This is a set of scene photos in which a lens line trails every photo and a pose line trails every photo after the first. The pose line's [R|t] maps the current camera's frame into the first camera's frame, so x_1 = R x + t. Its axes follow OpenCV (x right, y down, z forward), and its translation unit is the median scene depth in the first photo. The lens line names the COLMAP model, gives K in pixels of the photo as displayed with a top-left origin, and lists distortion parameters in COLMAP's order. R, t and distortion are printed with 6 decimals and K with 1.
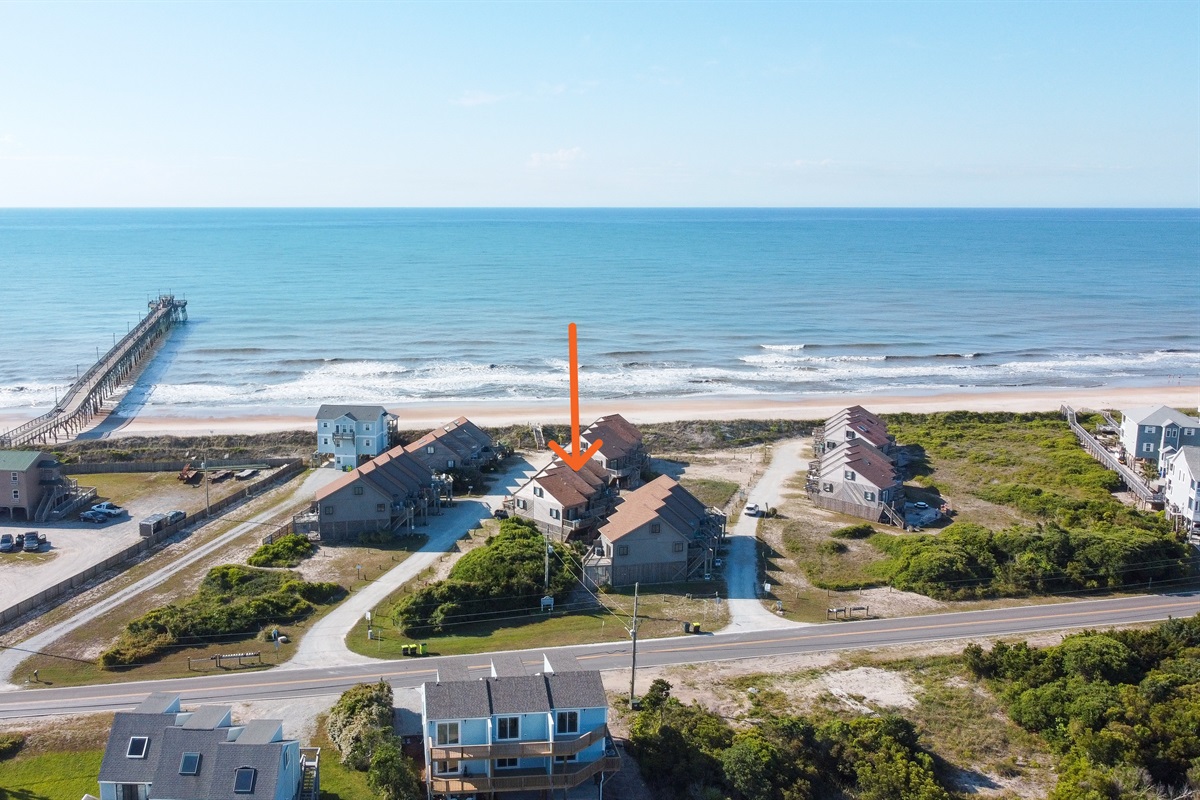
lens RADIAL K [[1165.1, 0, 600.0], [0, 1165.1, 400.0], [0, 0, 1]] dist [-0.007419, -0.004391]
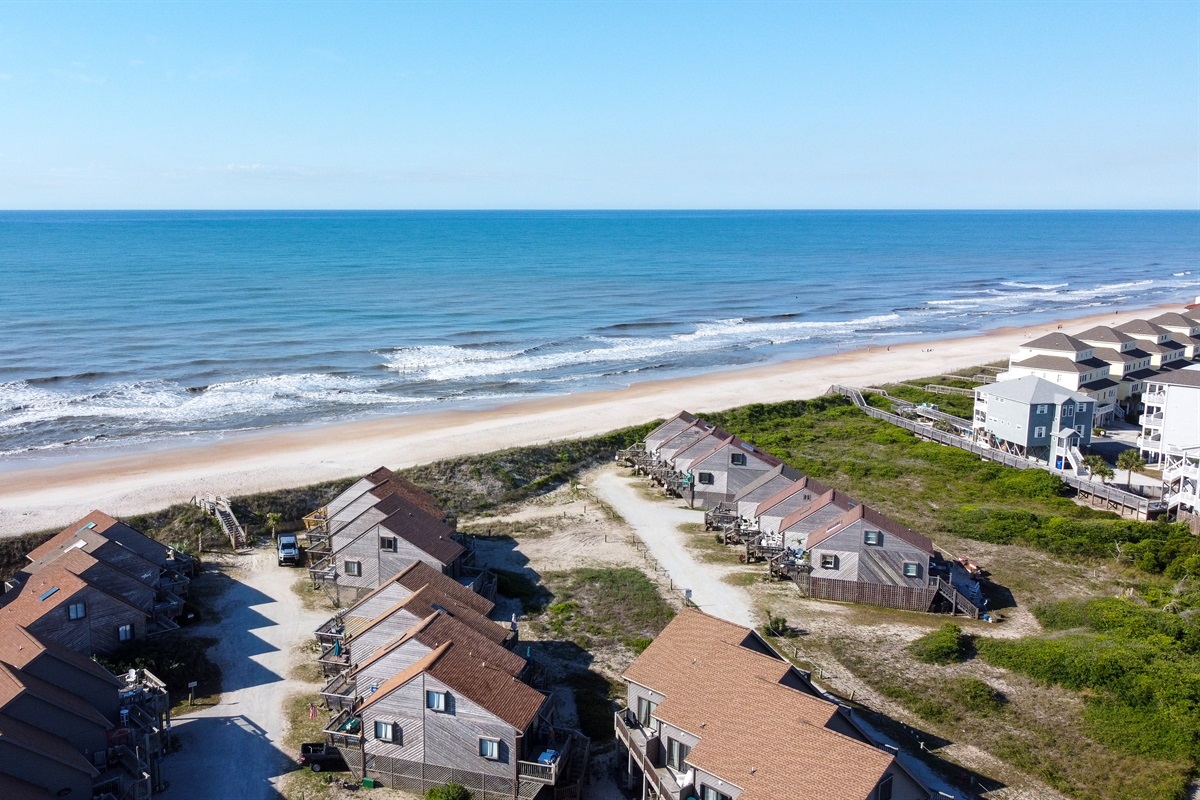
lens RADIAL K [[1165.1, 0, 600.0], [0, 1165.1, 400.0], [0, 0, 1]] dist [-0.007419, -0.004391]
pose [[0.898166, -0.084140, 0.431530, -0.143134], [0.081950, 0.996355, 0.023703, -0.026855], [-0.431951, 0.014075, 0.901787, 0.507147]]
